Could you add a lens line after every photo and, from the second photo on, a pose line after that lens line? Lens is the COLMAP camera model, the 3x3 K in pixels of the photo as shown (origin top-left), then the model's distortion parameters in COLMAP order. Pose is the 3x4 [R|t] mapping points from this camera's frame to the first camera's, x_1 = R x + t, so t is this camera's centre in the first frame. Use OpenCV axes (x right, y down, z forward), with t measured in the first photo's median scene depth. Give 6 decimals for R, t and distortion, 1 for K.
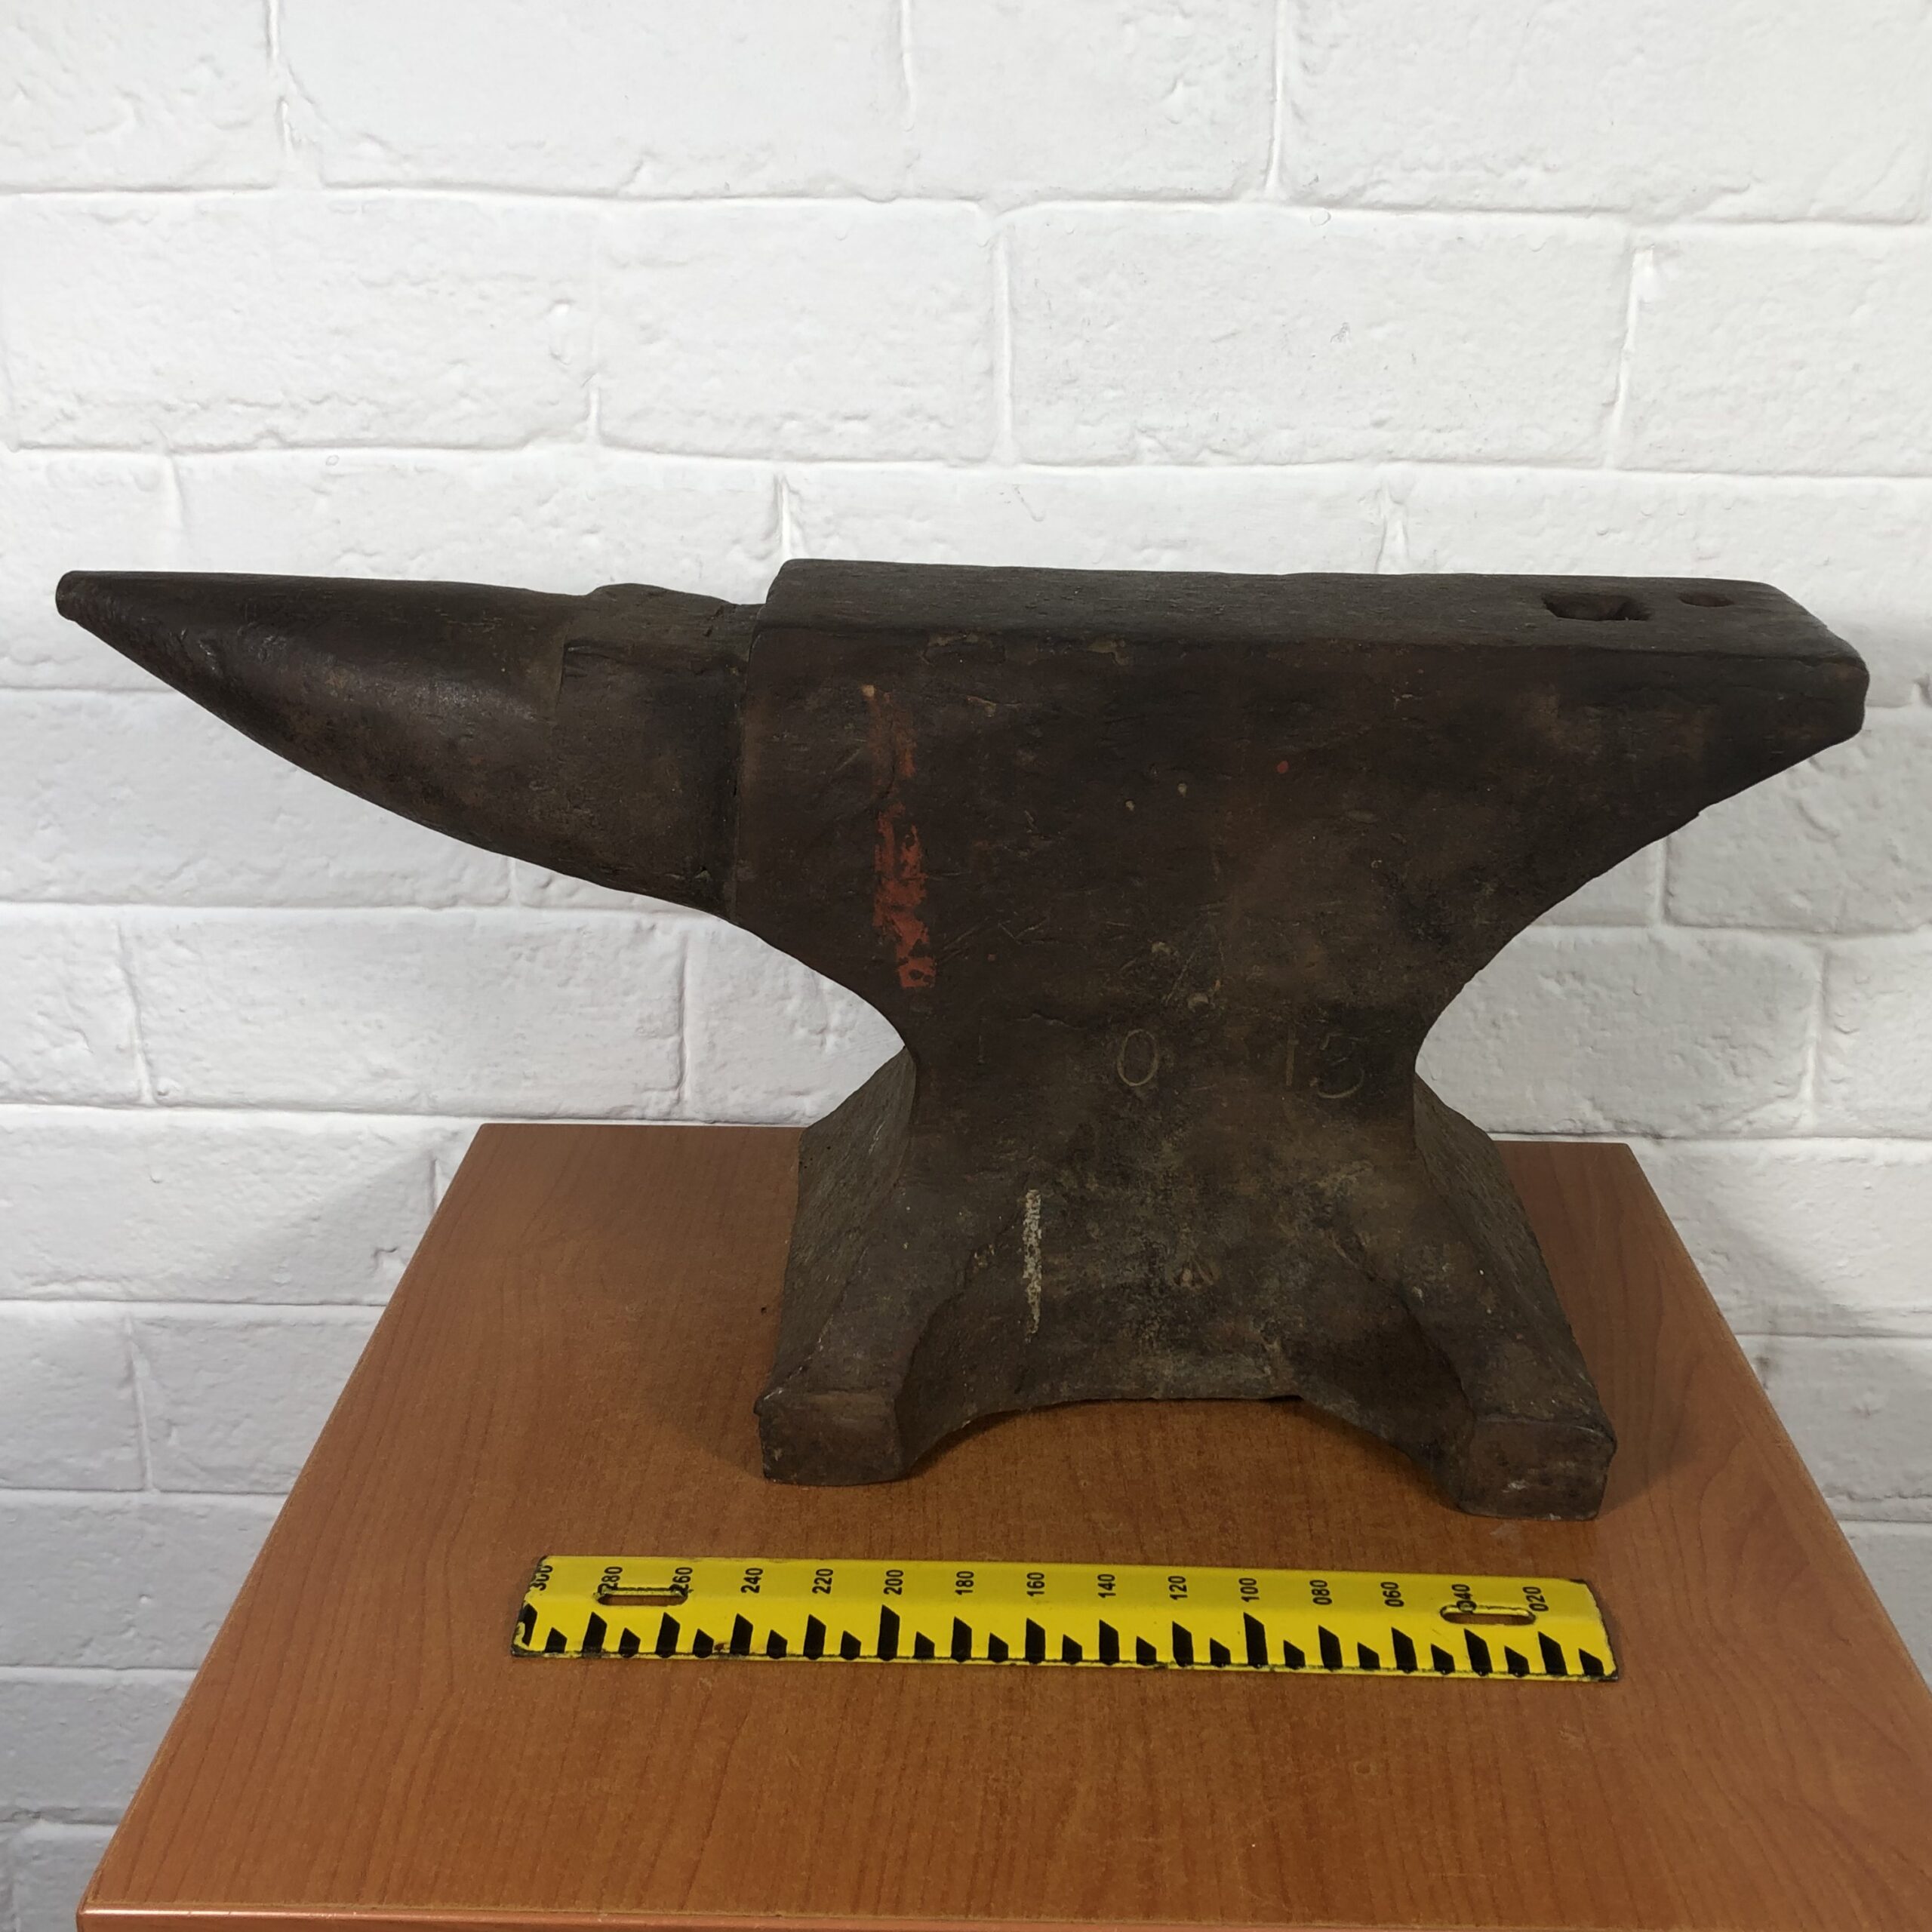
lens RADIAL K [[2422.0, 0, 979.0], [0, 2422.0, 926.7], [0, 0, 1]] dist [0.008784, 0.000000]
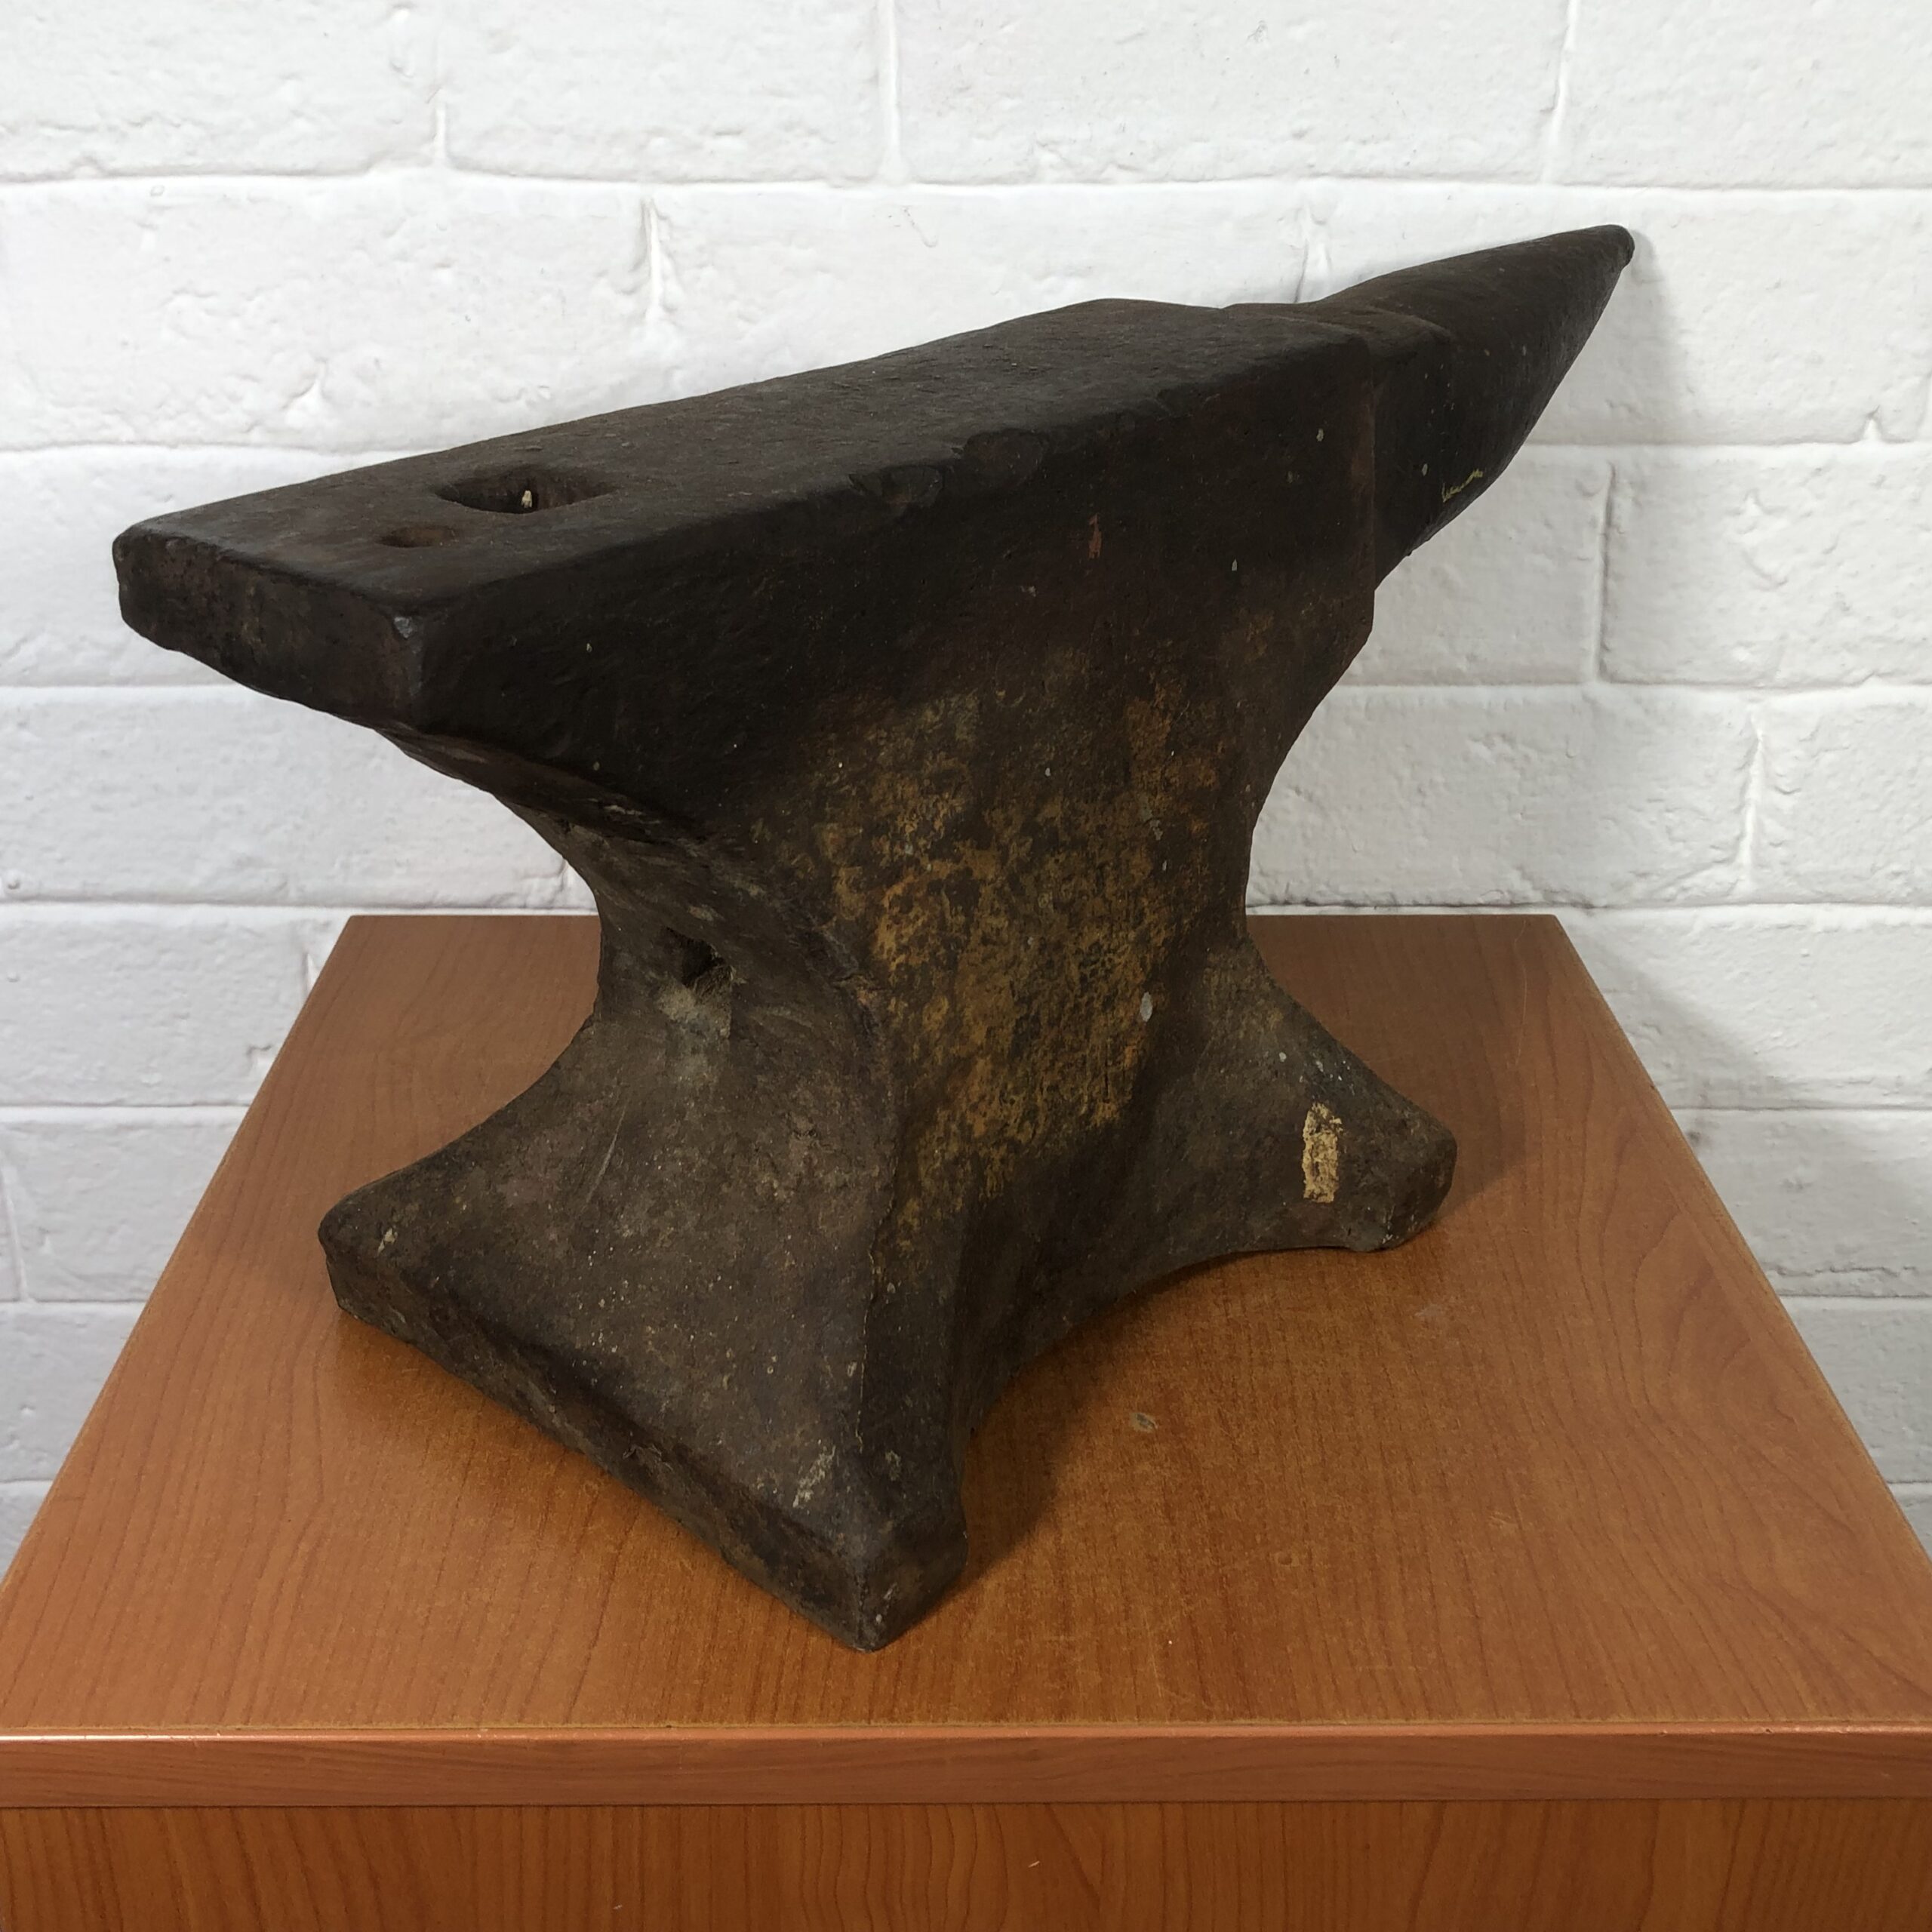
lens RADIAL K [[2422.0, 0, 941.8], [0, 2422.0, 974.4], [0, 0, 1]] dist [0.008784, 0.000000]
pose [[0.999672, -0.017408, 0.018779, 0.006861], [0.015438, 0.994829, 0.100383, 0.014790], [-0.020429, -0.100060, 0.994772, 0.055880]]
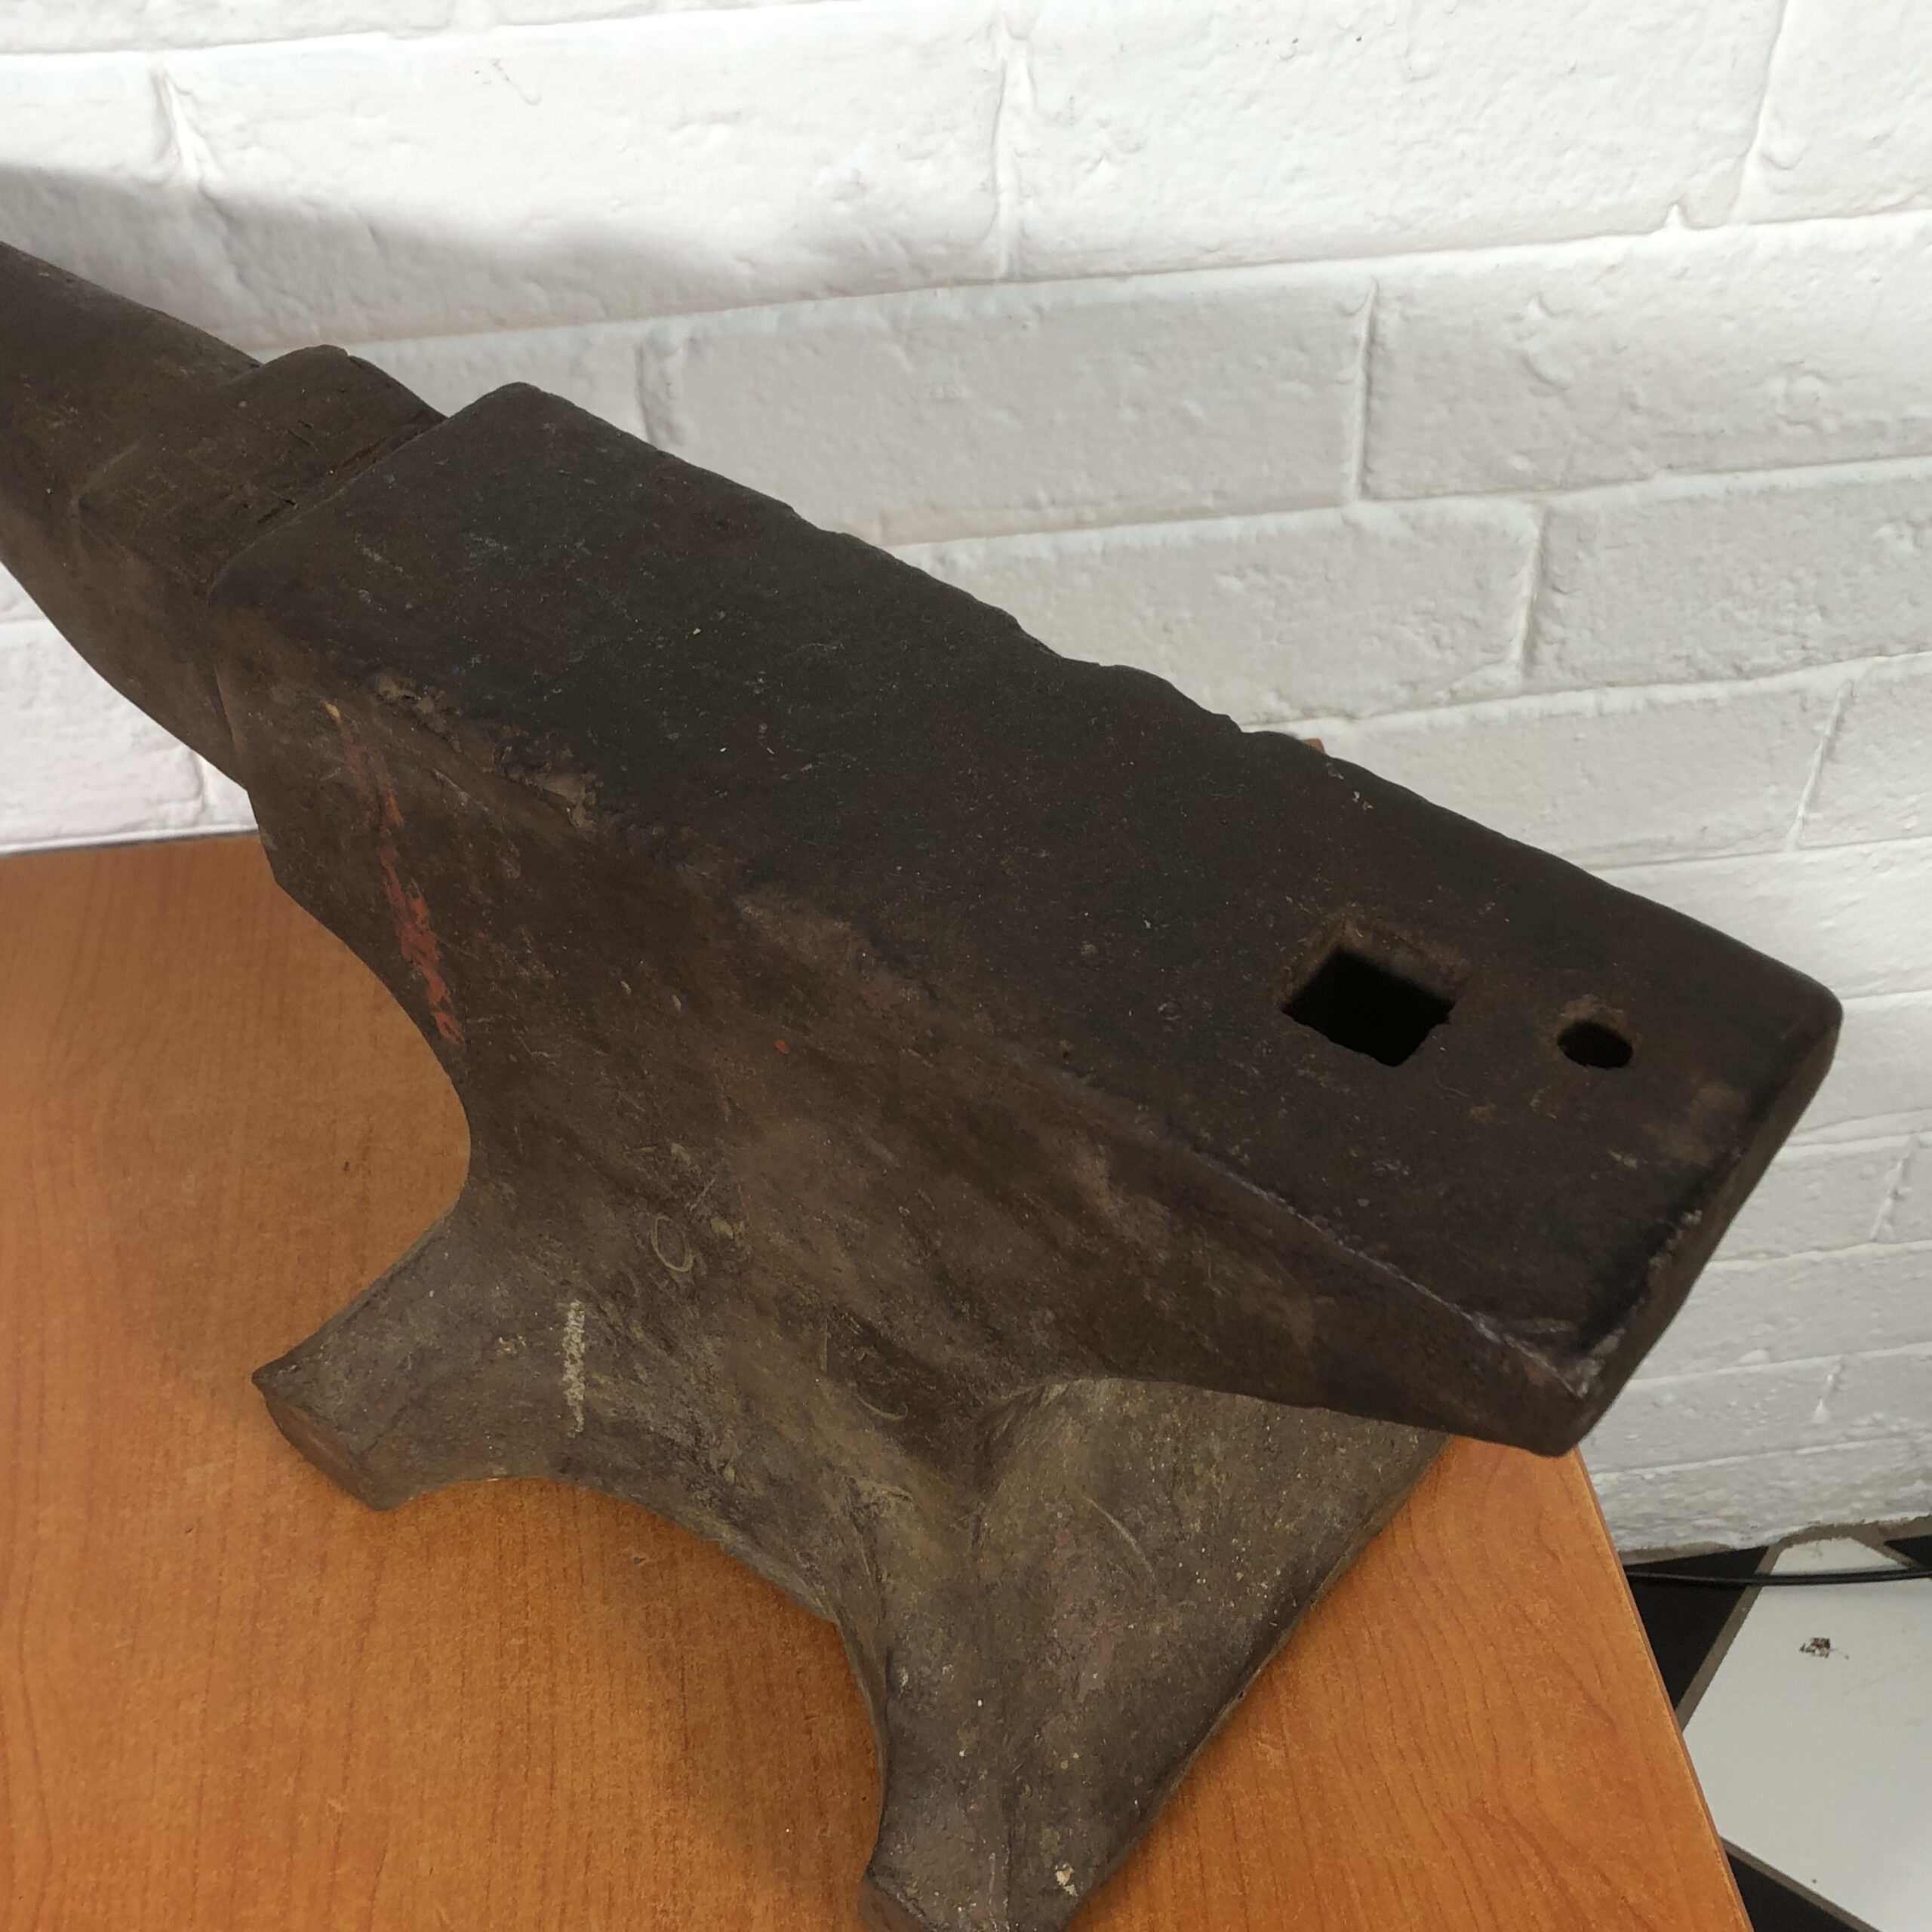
lens RADIAL K [[2422.0, 0, 938.1], [0, 2422.0, 987.9], [0, 0, 1]] dist [0.008784, 0.000000]
pose [[0.988920, -0.121327, 0.085545, 0.050959], [0.069366, 0.887121, 0.456295, -0.260137], [-0.131250, -0.445305, 0.885707, 0.222371]]
